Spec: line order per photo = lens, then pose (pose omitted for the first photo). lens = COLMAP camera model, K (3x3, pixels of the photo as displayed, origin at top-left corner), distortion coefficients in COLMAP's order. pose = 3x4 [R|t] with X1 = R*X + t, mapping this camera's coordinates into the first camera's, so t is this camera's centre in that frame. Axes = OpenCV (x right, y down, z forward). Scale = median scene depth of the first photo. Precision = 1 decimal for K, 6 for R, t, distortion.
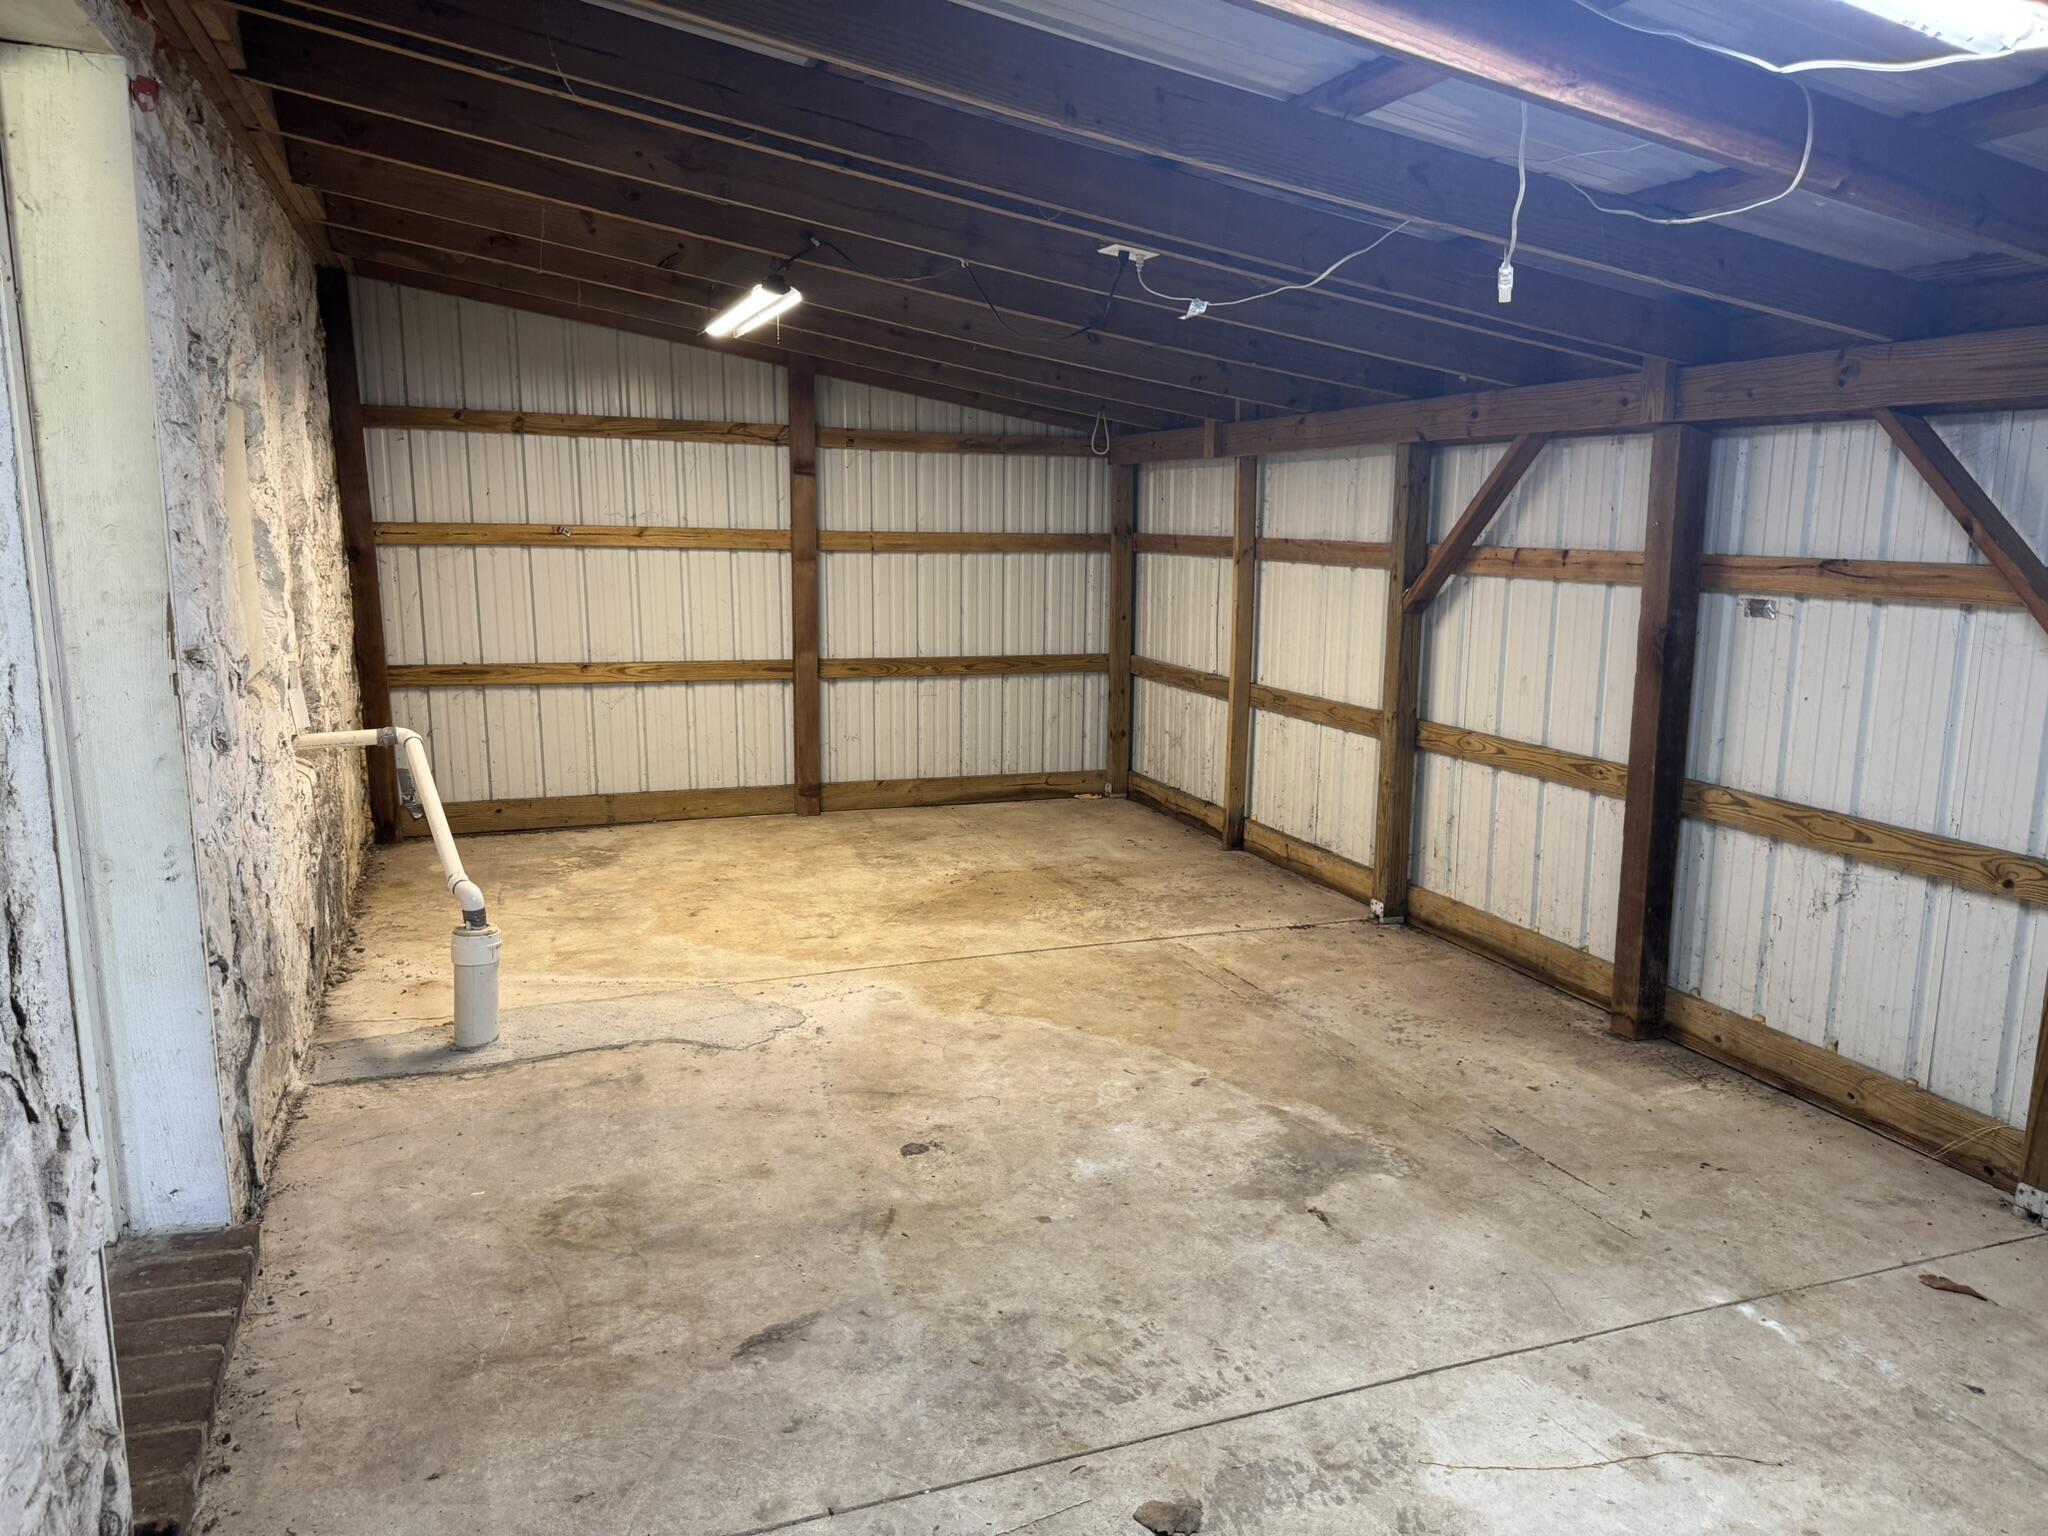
lens RADIAL K [[1433.4, 0, 1020.1], [0, 1433.4, 774.3], [0, 0, 1]] dist [0.094103, -0.110821]
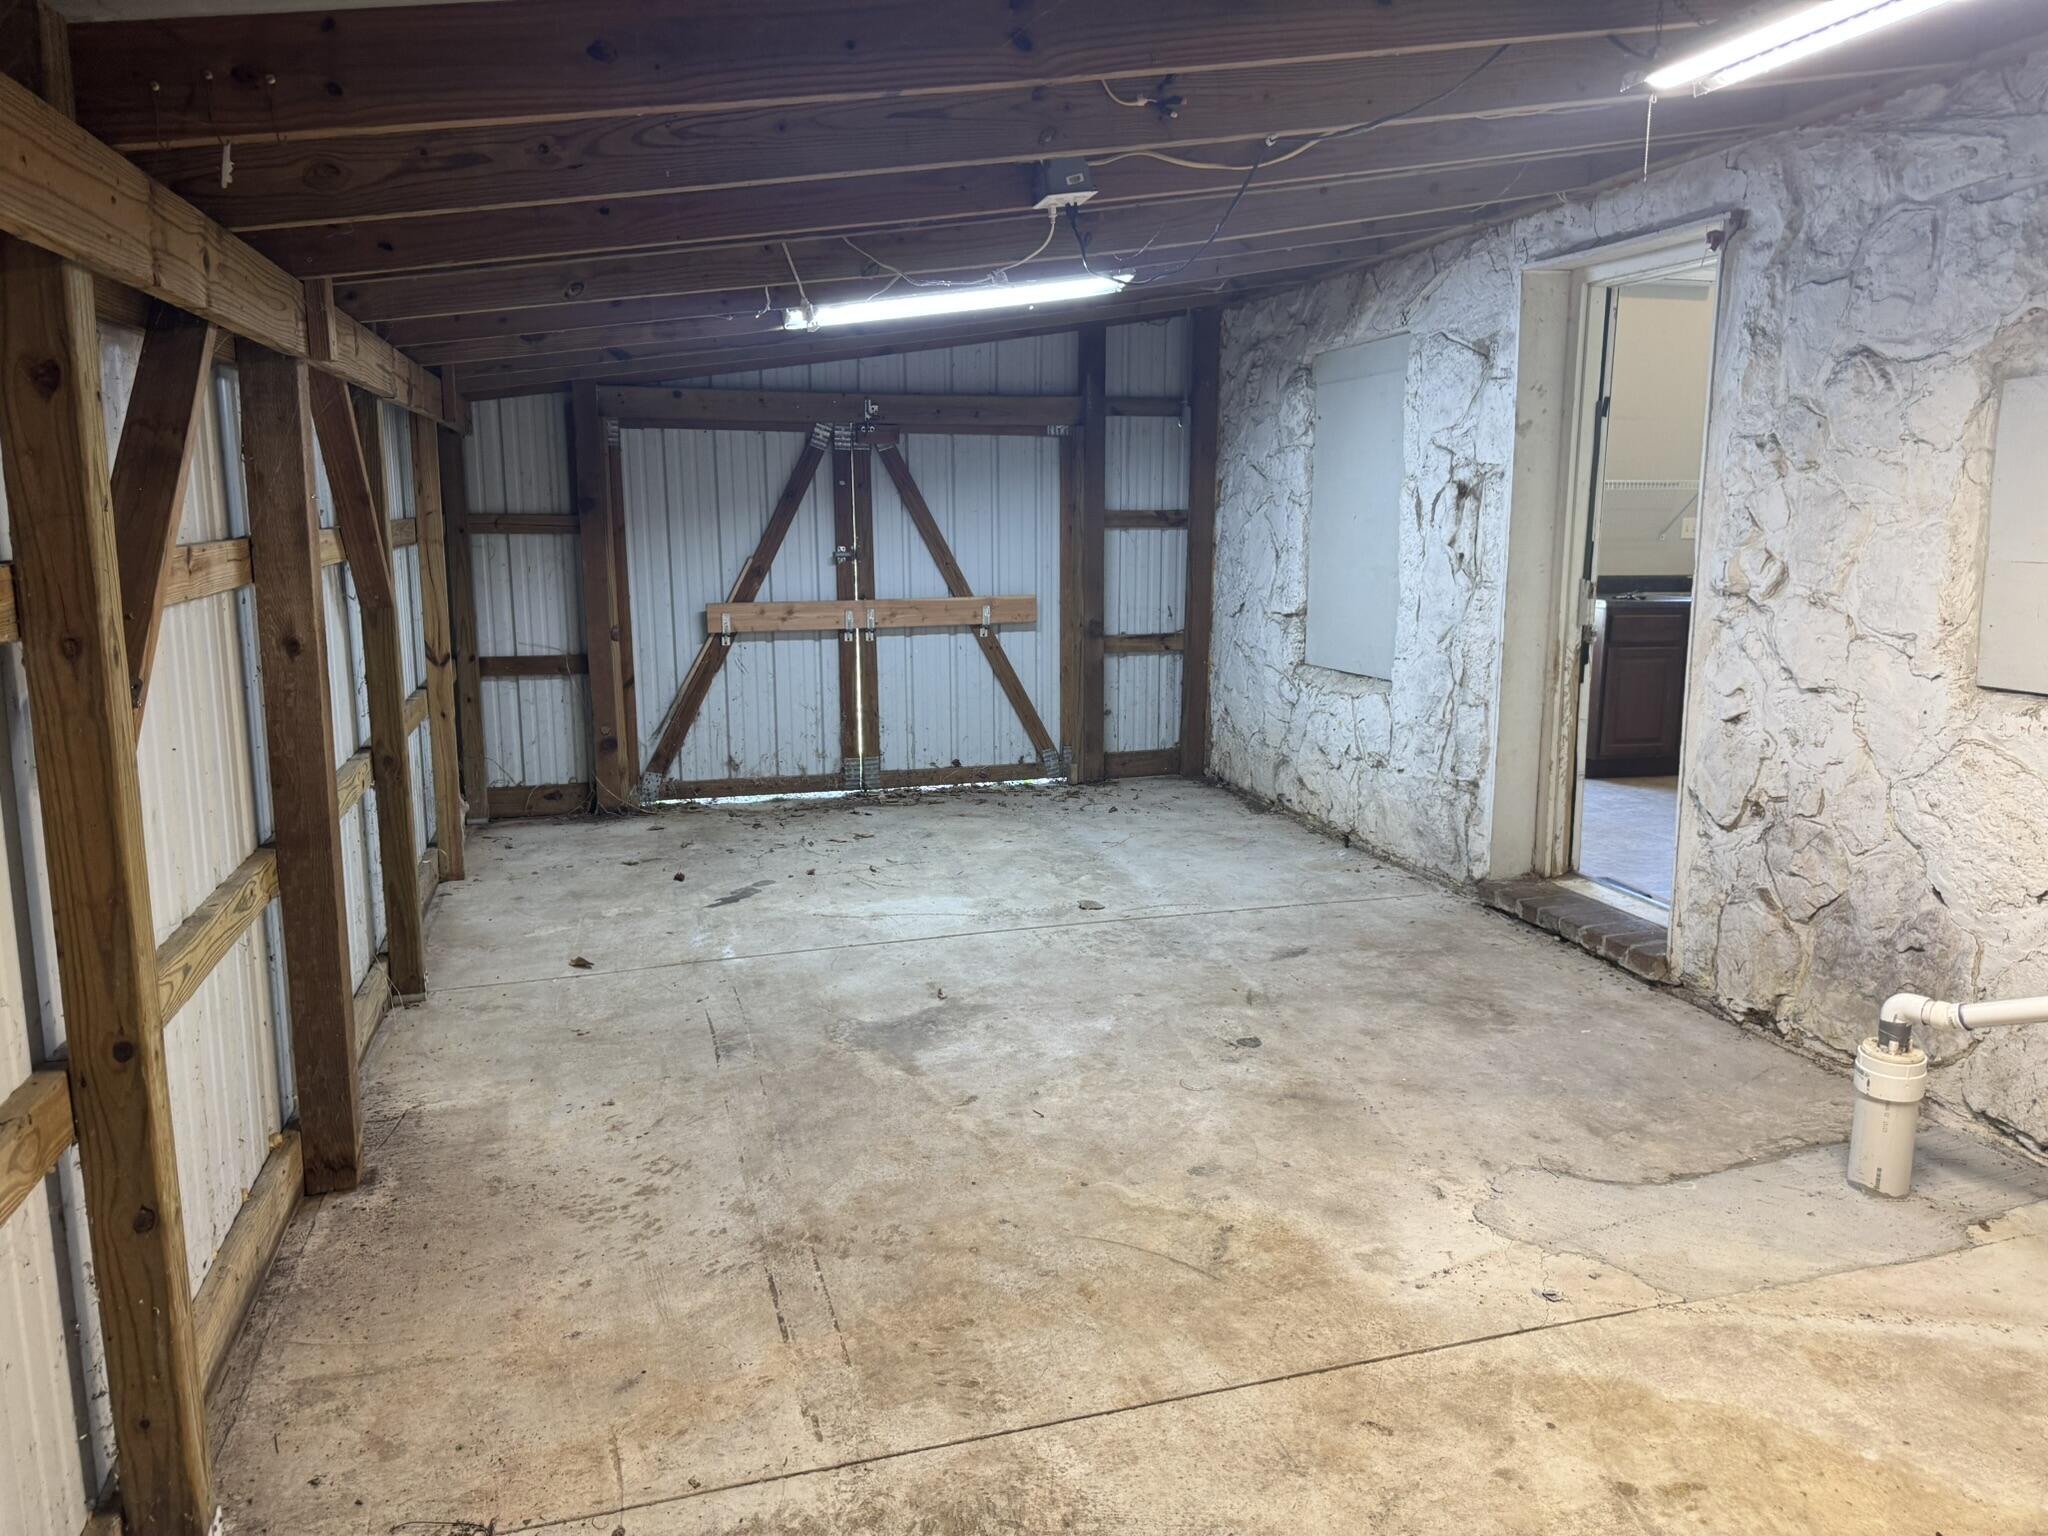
lens RADIAL K [[1442.0, 0, 1025.1], [0, 1442.0, 781.0], [0, 0, 1]] dist [0.105948, -0.171327]
pose [[-0.997191, -0.023837, 0.071004, 0.018928], [0.003469, 0.932284, 0.361710, -0.235071], [-0.074818, 0.360940, -0.929583, 1.326250]]
